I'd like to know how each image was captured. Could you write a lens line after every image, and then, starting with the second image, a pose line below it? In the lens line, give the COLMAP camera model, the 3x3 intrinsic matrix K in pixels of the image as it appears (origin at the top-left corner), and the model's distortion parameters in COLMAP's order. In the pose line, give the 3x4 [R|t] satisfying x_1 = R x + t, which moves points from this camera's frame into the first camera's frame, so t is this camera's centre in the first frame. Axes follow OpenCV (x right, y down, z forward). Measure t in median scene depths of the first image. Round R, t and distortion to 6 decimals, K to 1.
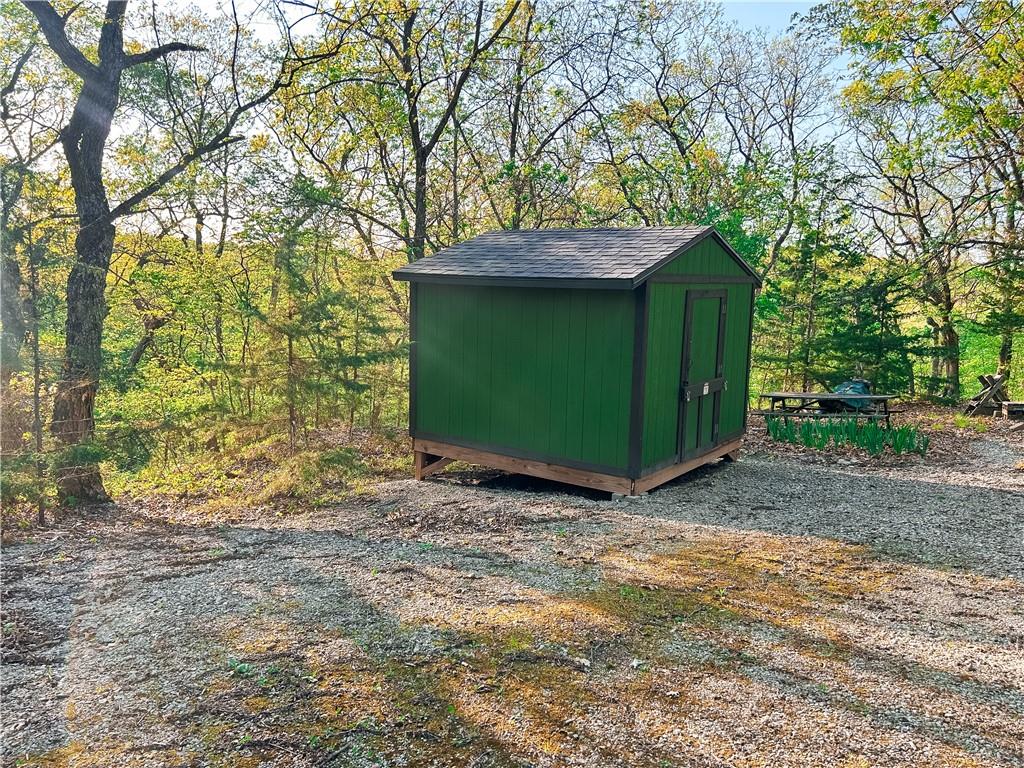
lens RADIAL K [[771.6, 0, 515.1], [0, 771.6, 385.7], [0, 0, 1]] dist [0.042981, -0.042926]
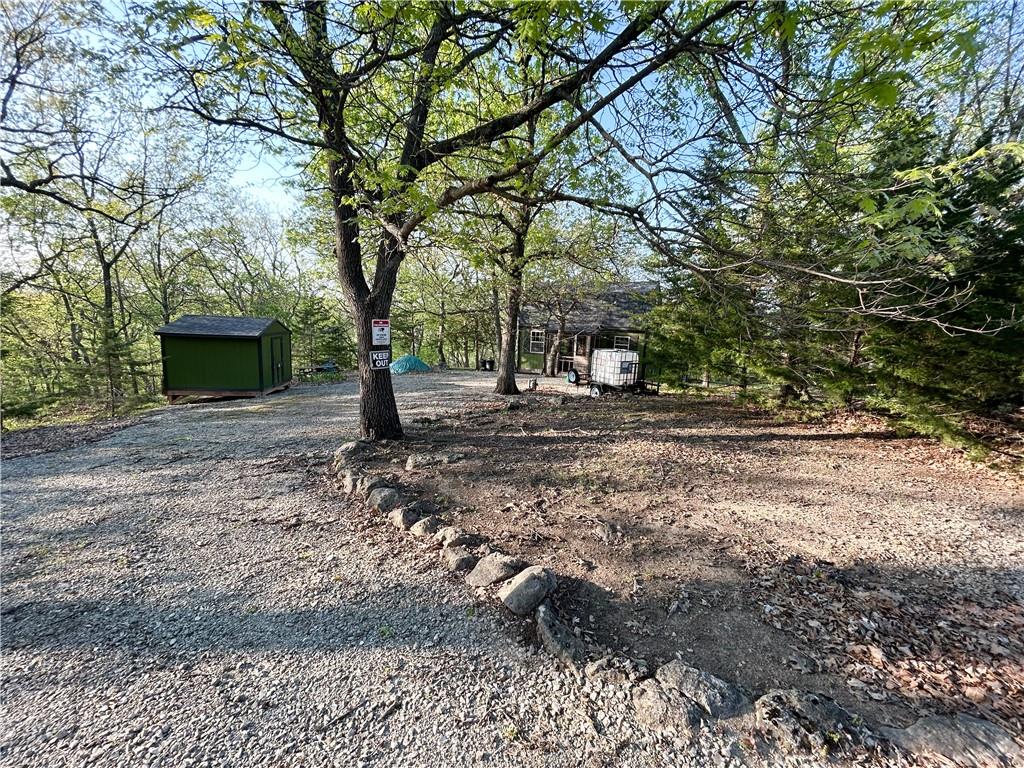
lens RADIAL K [[412.7, 0, 519.5], [0, 412.7, 383.2], [0, 0, 1]] dist [-0.002088, 0.000139]
pose [[0.683457, -0.100910, 0.722982, -0.257413], [0.077041, 0.994839, 0.066025, 0.031394], [-0.725914, 0.010573, 0.687704, -0.748830]]
